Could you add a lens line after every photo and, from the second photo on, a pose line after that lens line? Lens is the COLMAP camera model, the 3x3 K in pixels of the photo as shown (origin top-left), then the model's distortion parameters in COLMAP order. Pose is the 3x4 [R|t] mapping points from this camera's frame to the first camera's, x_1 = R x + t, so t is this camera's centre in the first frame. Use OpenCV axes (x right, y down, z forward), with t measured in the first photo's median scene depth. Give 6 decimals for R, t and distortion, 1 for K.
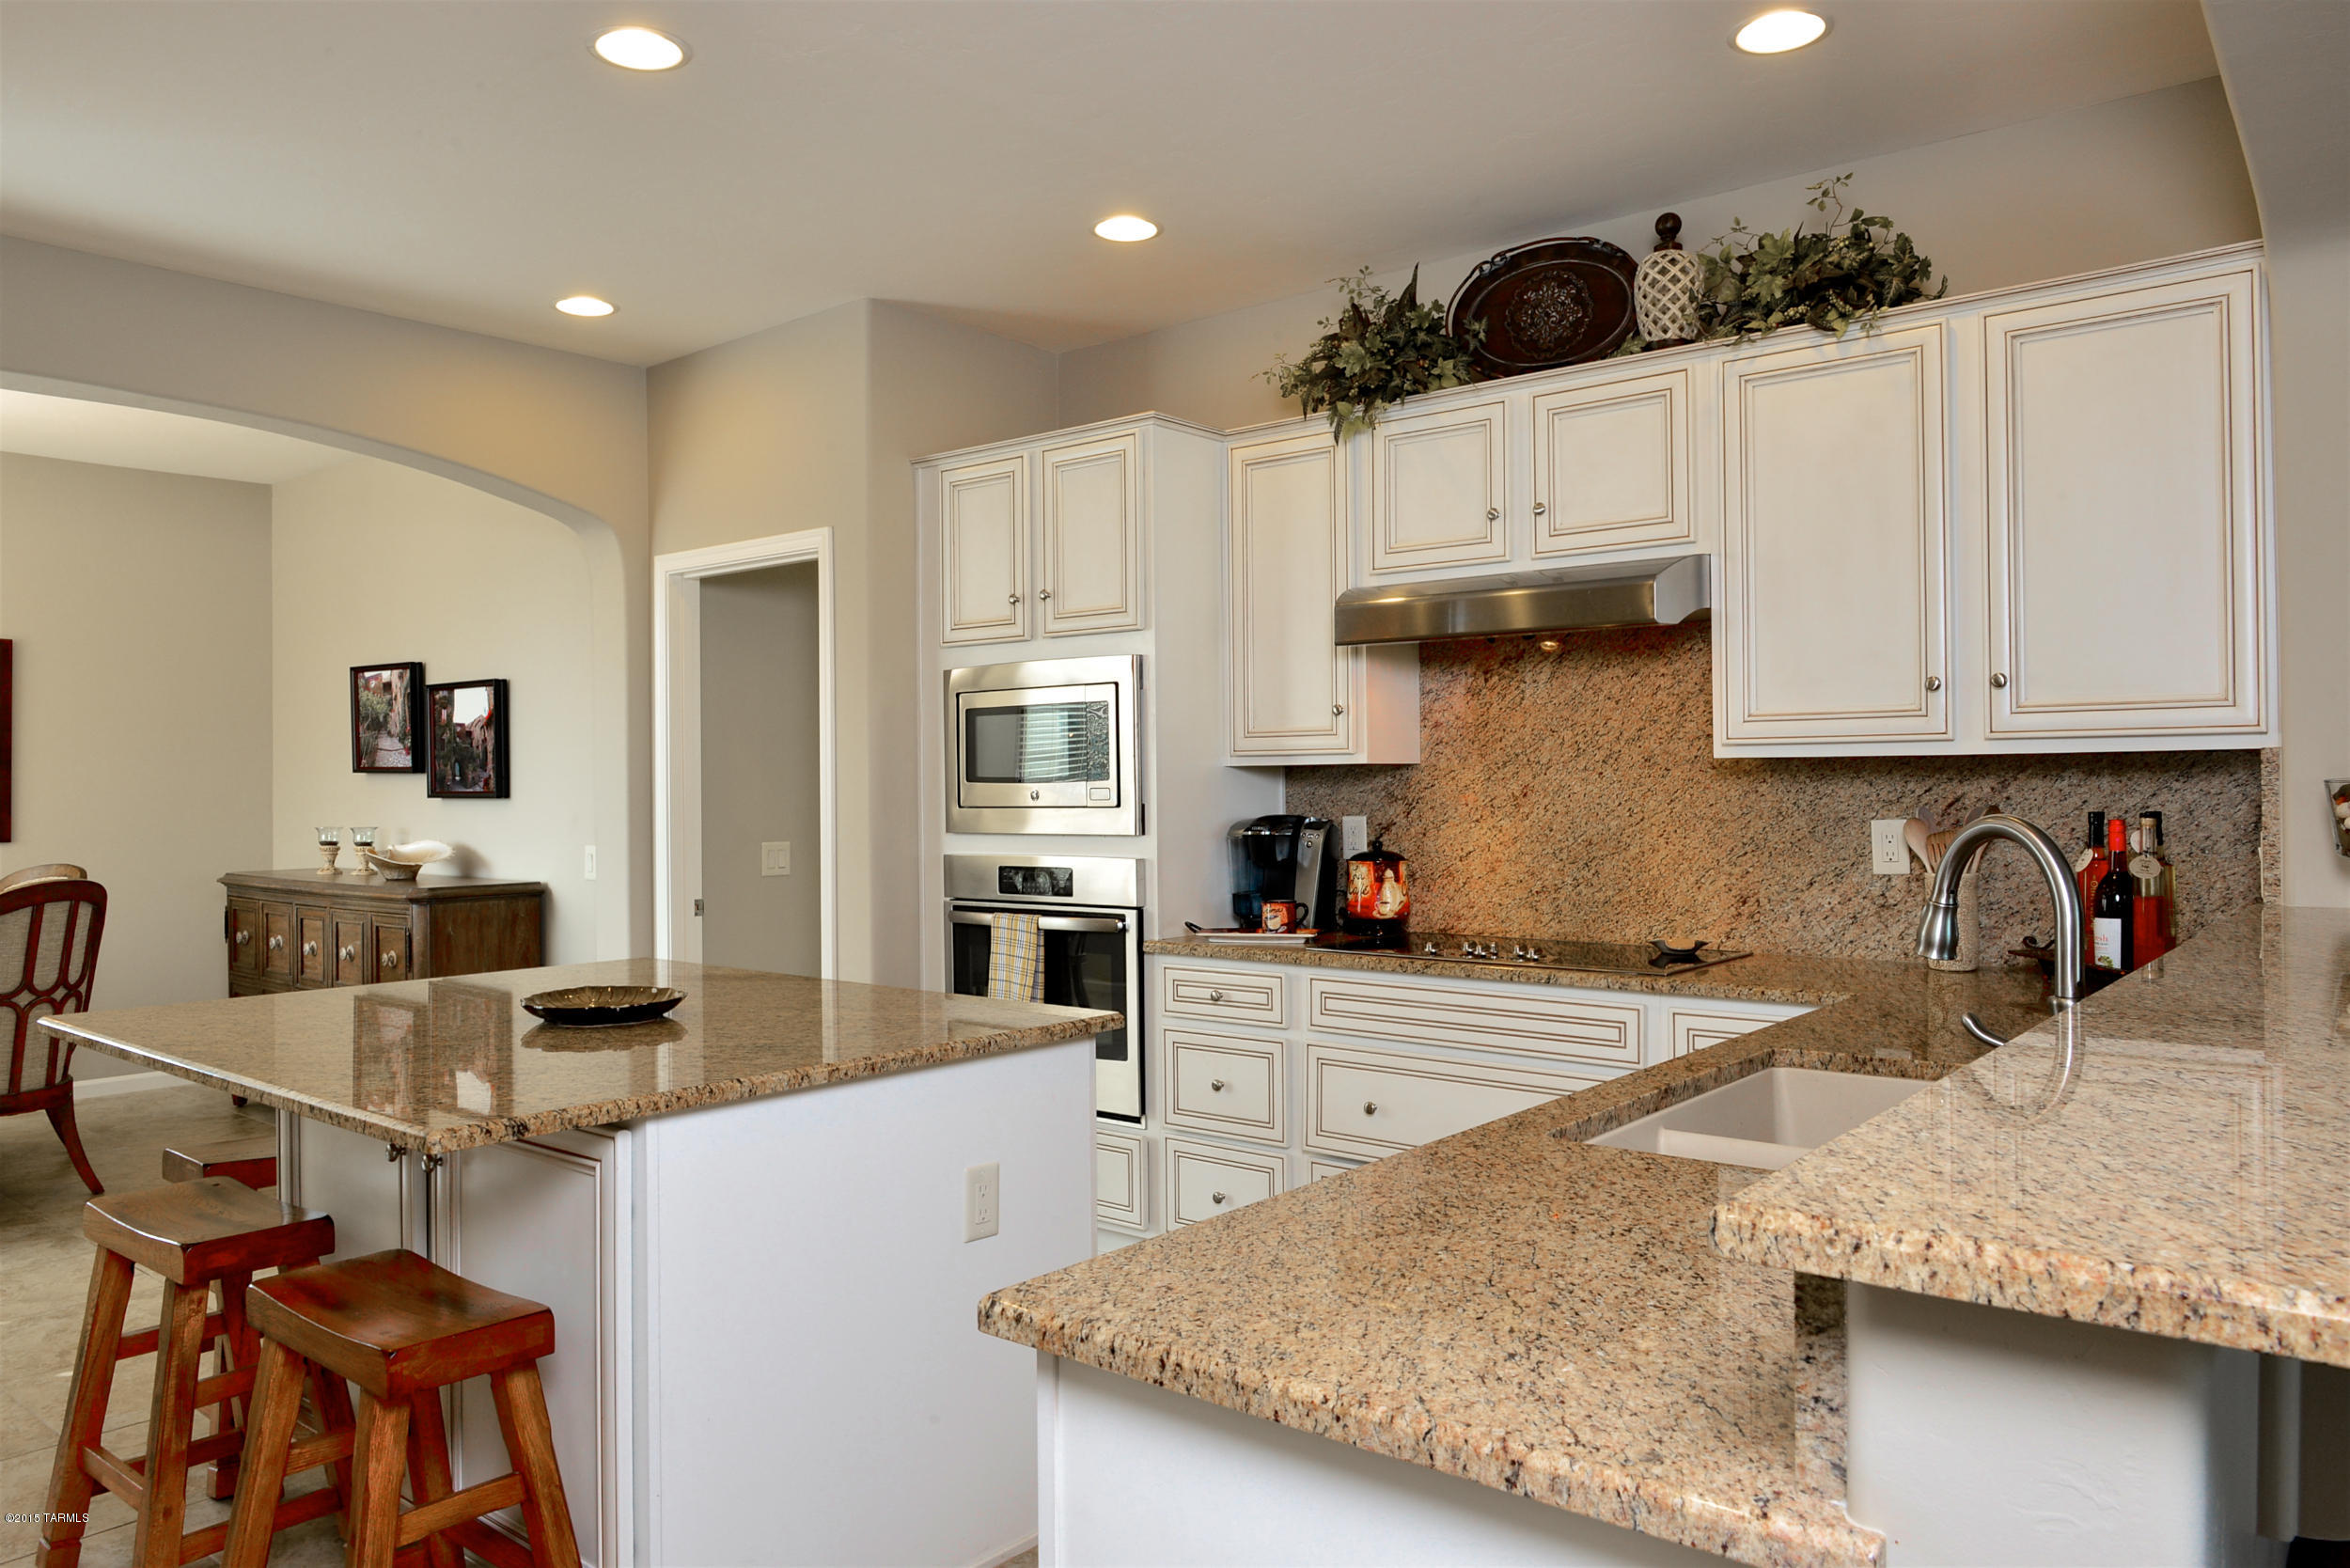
lens RADIAL K [[1611.4, 0, 1181.5], [0, 1611.4, 779.5], [0, 0, 1]] dist [-0.002538, -0.016461]
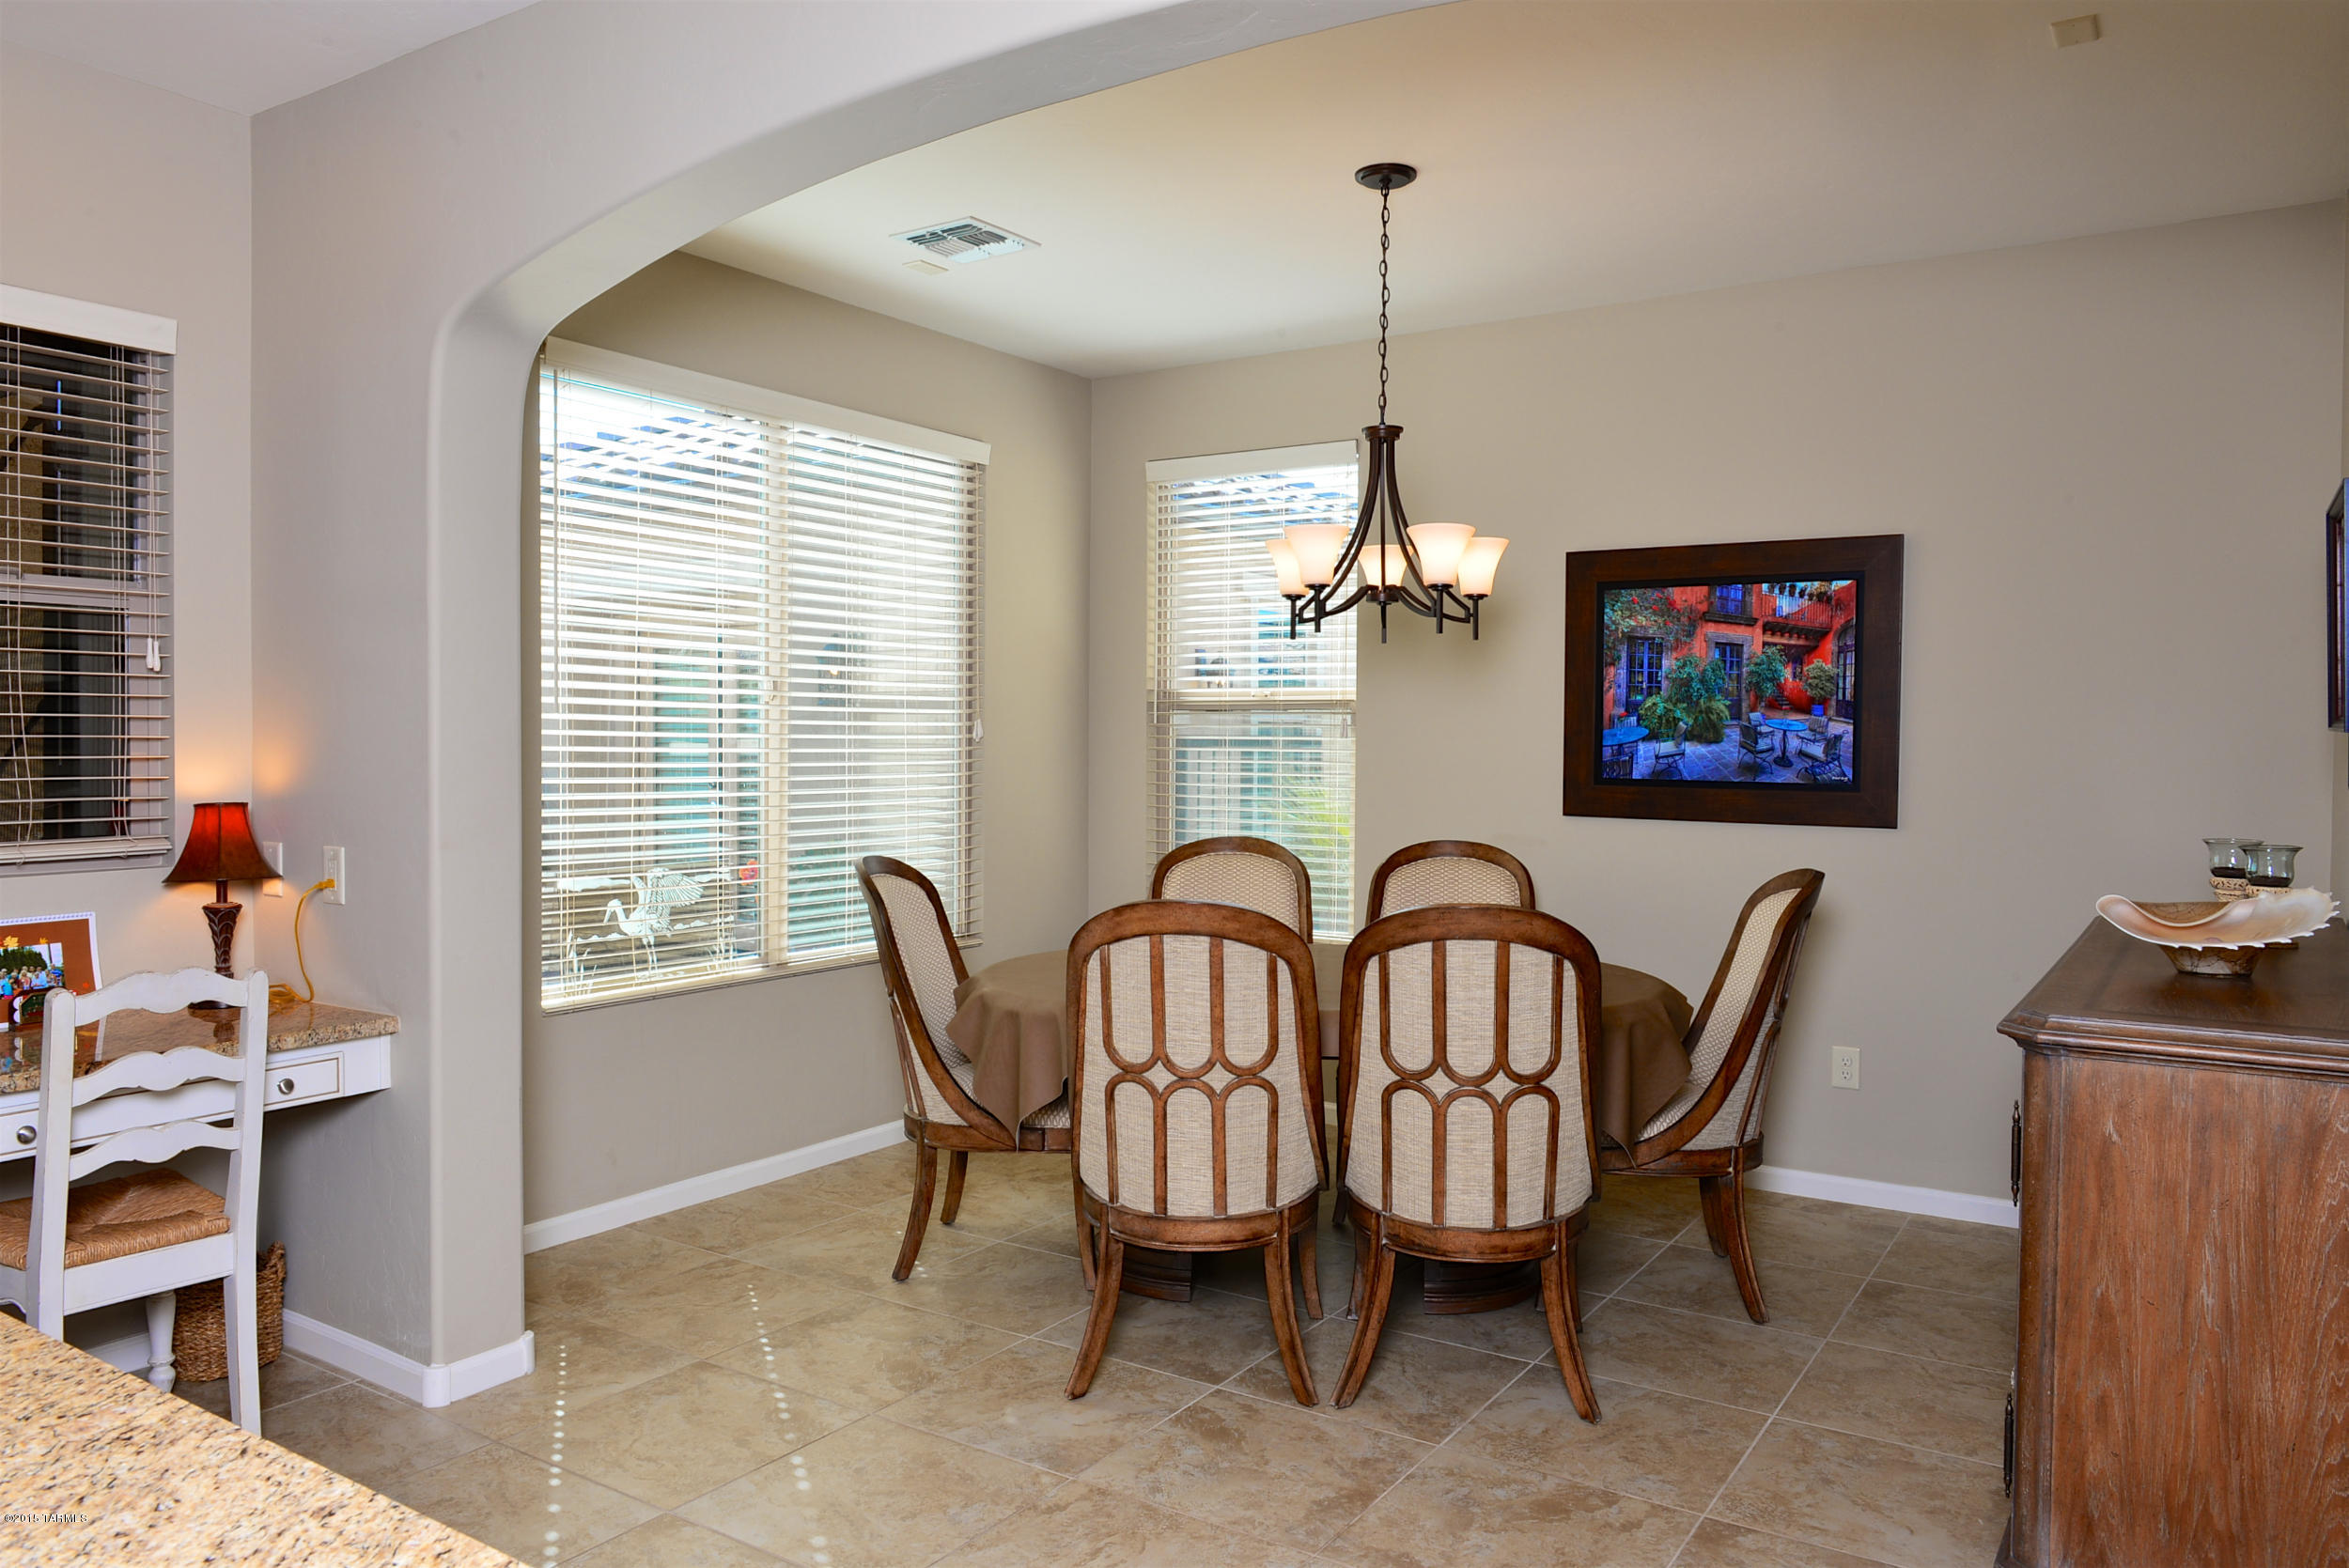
lens RADIAL K [[1610.6, 0, 1178.6], [0, 1610.6, 782.8], [0, 0, 1]] dist [-0.002538, -0.016461]
pose [[0.104081, 0.035770, -0.993925, -0.109416], [-0.003808, 0.999360, 0.035567, -0.006231], [0.994561, 0.000083, 0.104151, 0.907728]]
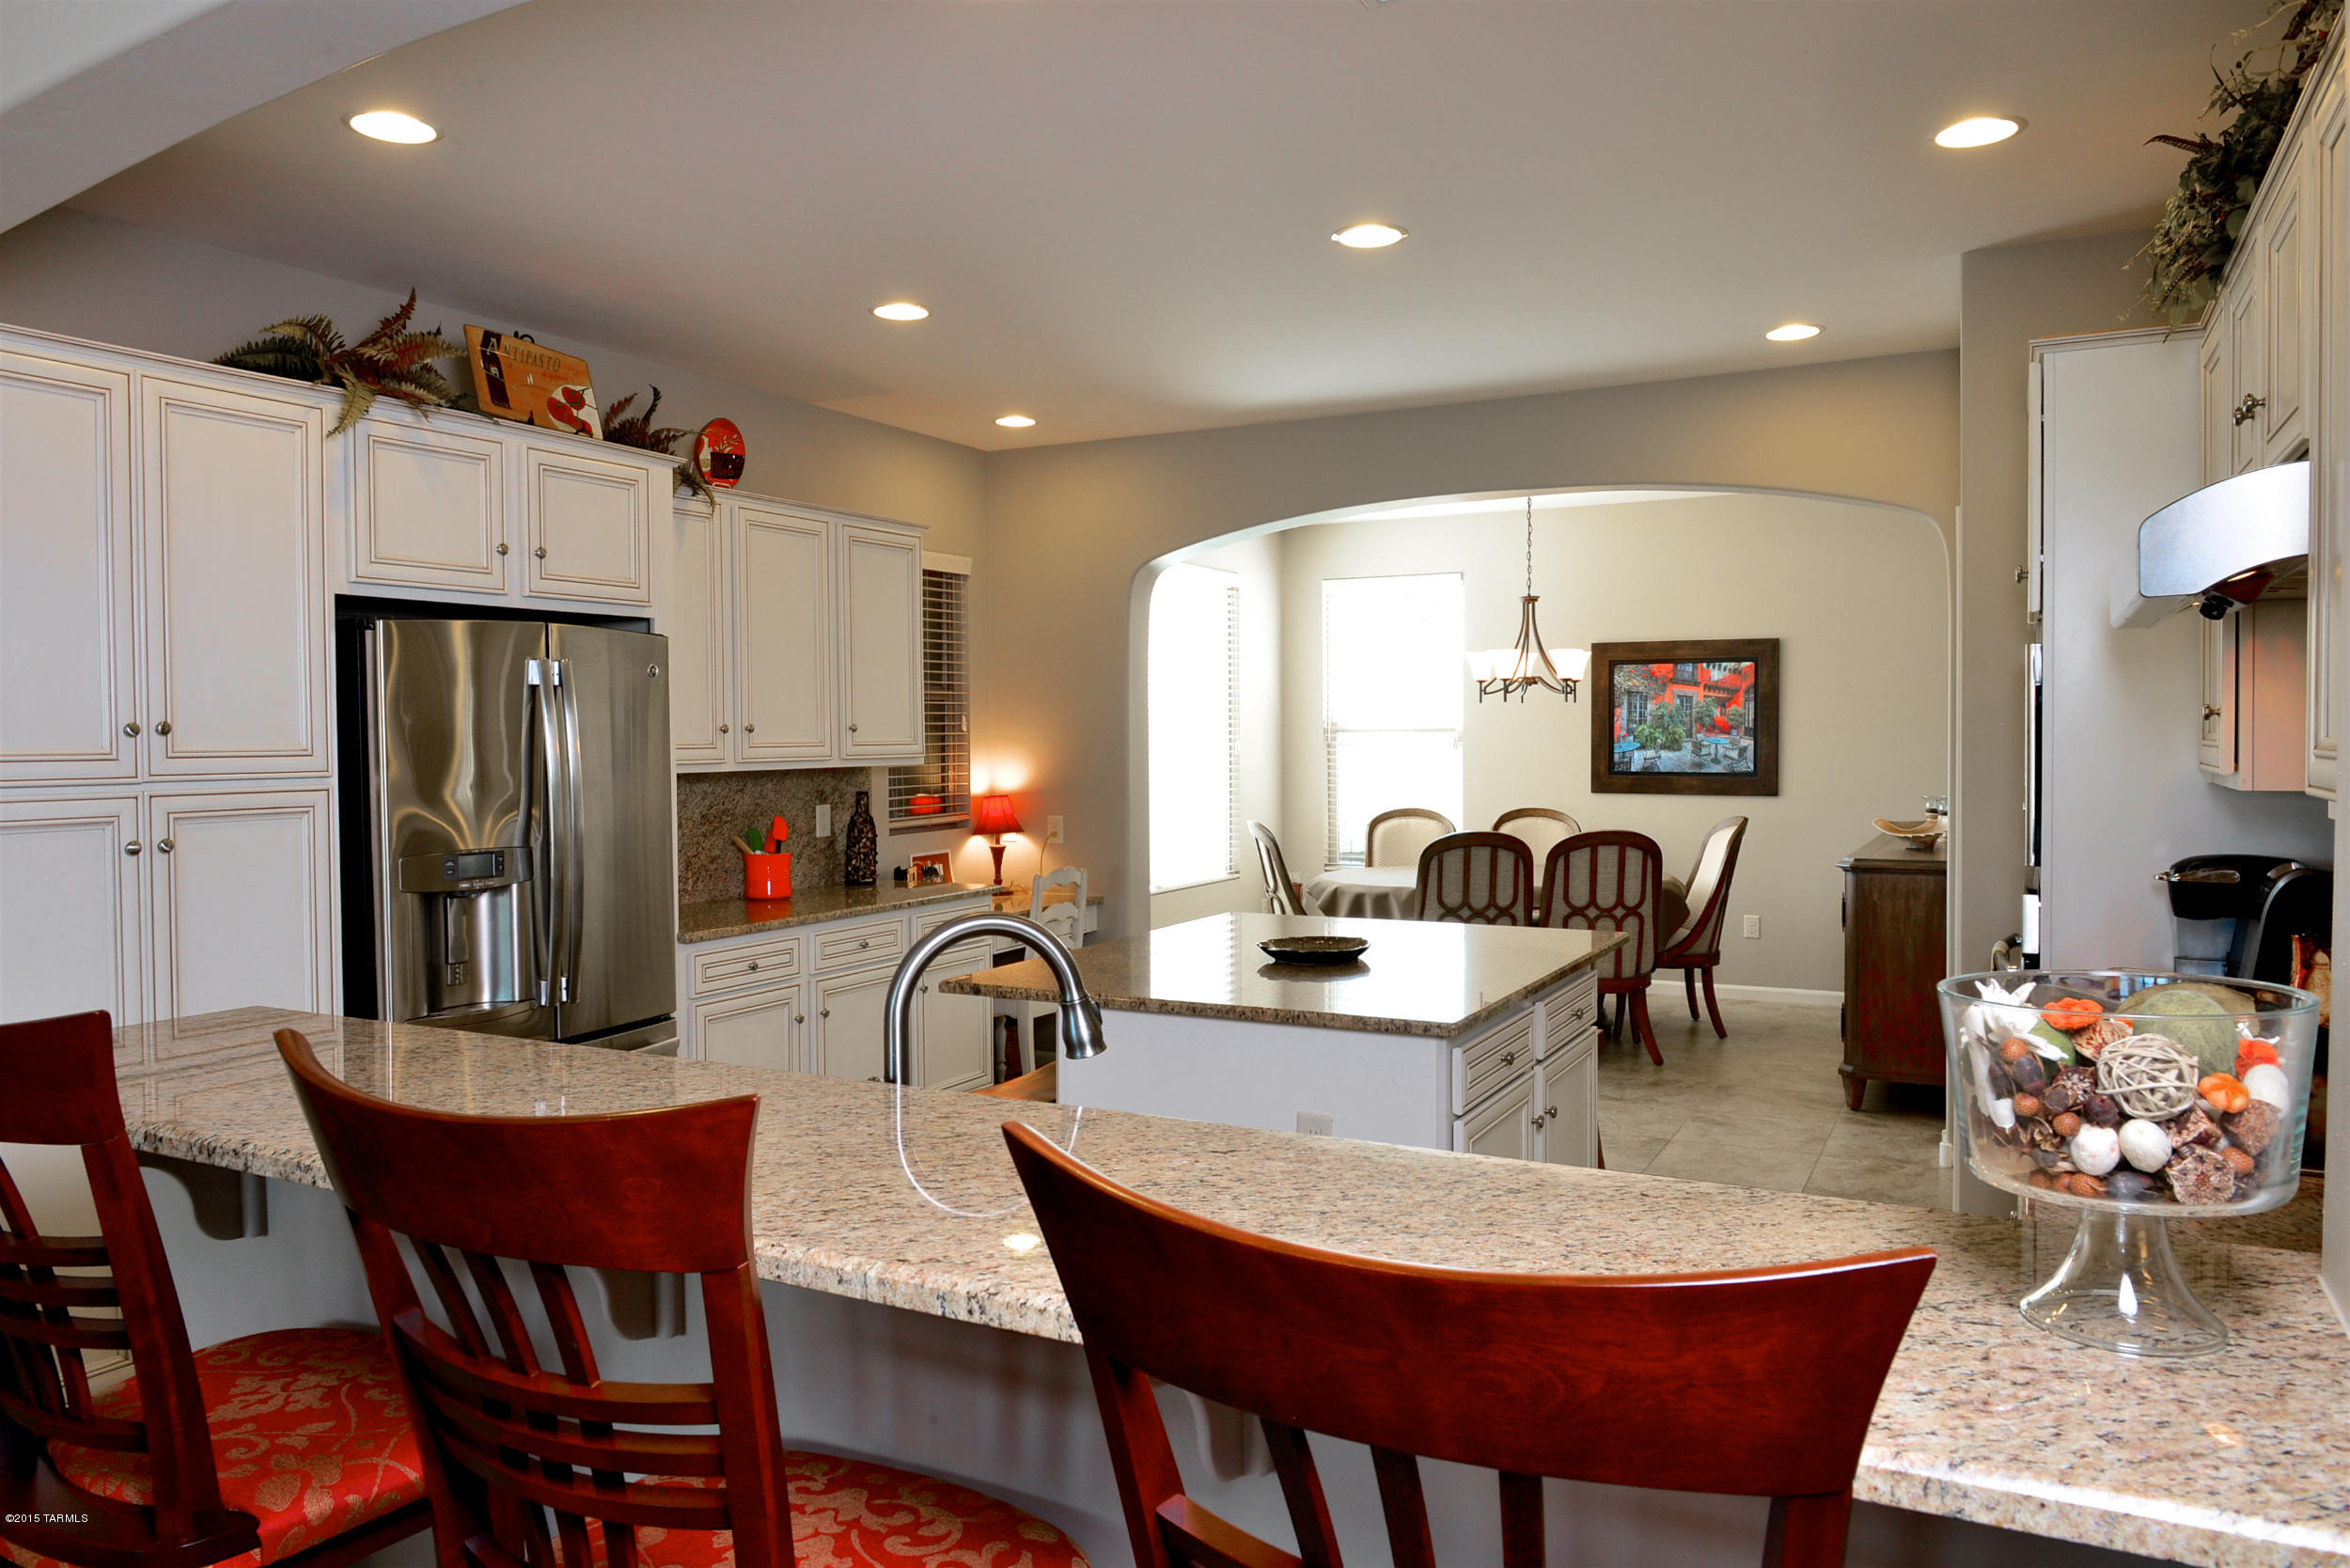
lens RADIAL K [[1611.4, 0, 1169.8], [0, 1611.4, 776.8], [0, 0, 1]] dist [-0.002538, -0.016461]
pose [[0.193880, 0.034955, -0.980402, 0.651393], [0.008795, 0.999263, 0.037366, -0.042837], [0.980986, -0.015867, 0.193429, 0.394663]]
